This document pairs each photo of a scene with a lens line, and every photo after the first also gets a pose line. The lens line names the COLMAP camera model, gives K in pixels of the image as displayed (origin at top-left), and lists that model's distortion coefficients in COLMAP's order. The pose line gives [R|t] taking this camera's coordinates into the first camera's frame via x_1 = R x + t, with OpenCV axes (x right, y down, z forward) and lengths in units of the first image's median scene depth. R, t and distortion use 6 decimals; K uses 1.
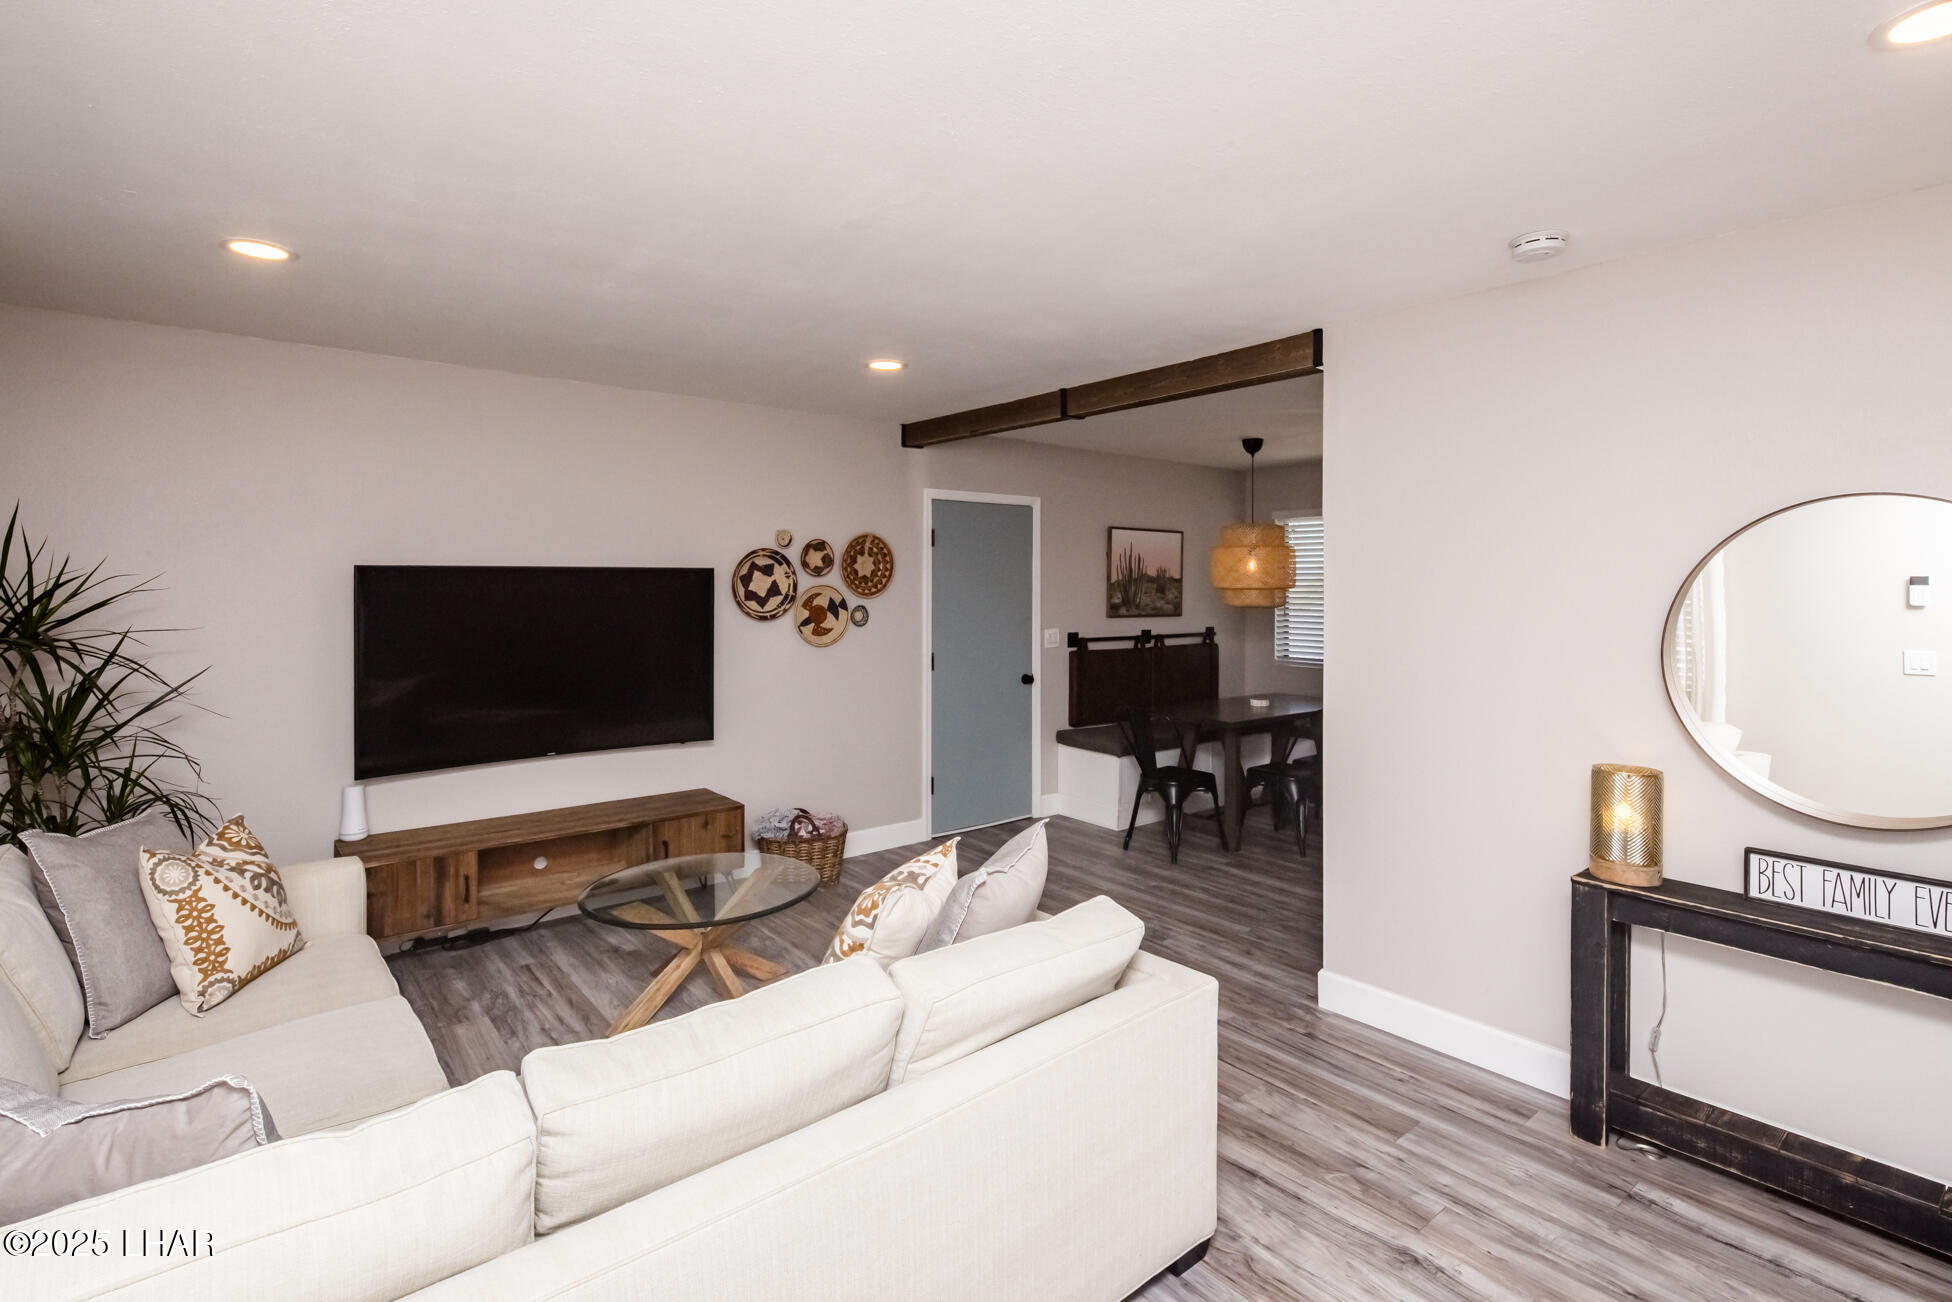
lens RADIAL K [[937.5, 0, 963.8], [0, 937.5, 582.1], [0, 0, 1]] dist [0.001293, 0.000301]
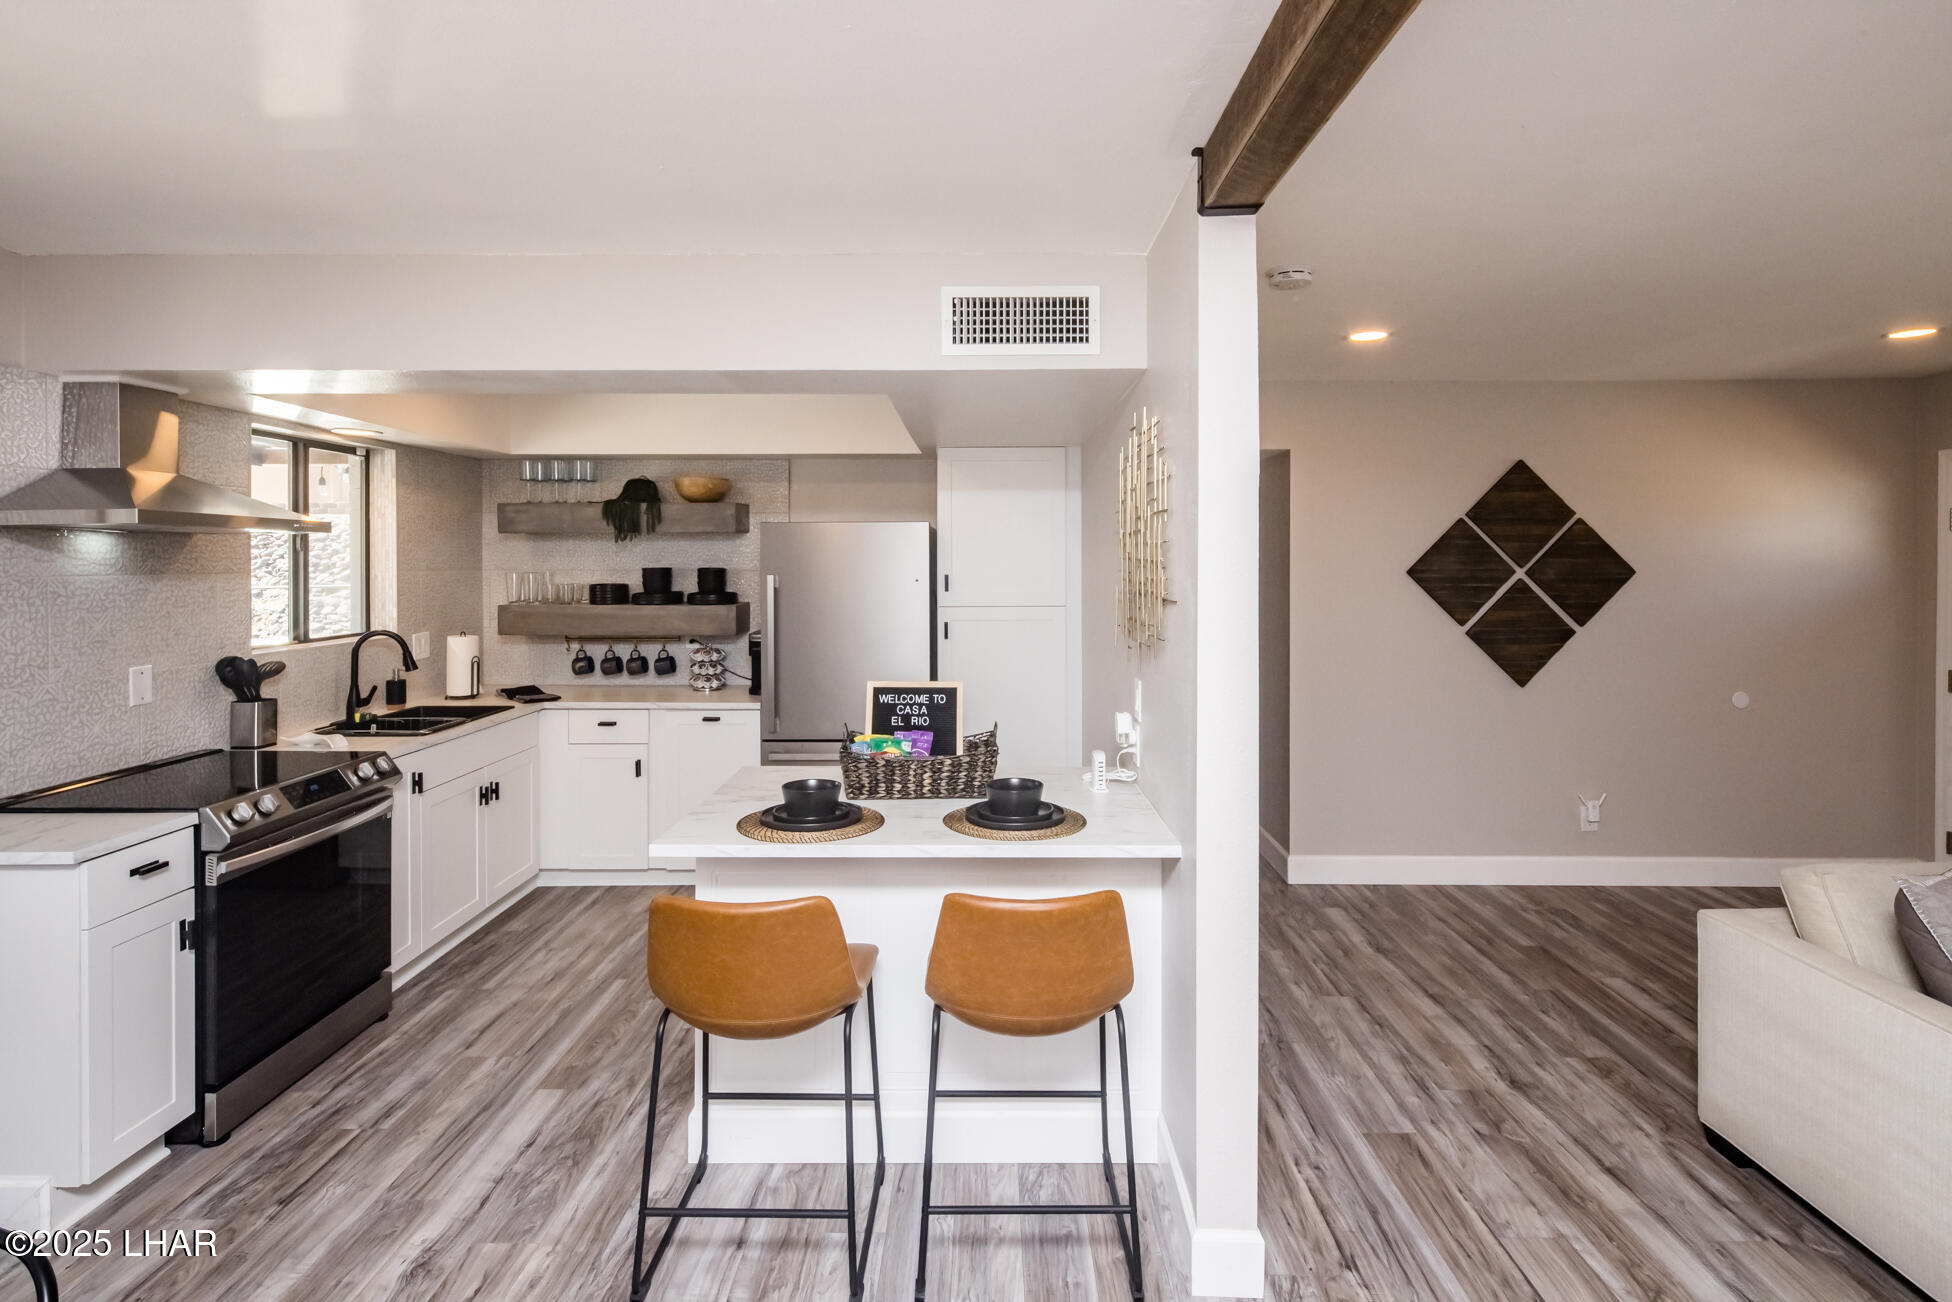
lens RADIAL K [[946.9, 0, 981.3], [0, 946.9, 564.4], [0, 0, 1]] dist [0.011139, -0.005930]
pose [[-0.784761, -0.001728, 0.619796, 0.120296], [-0.000559, 0.999998, 0.002080, -0.009585], [-0.619798, 0.001286, -0.784760, 1.291930]]
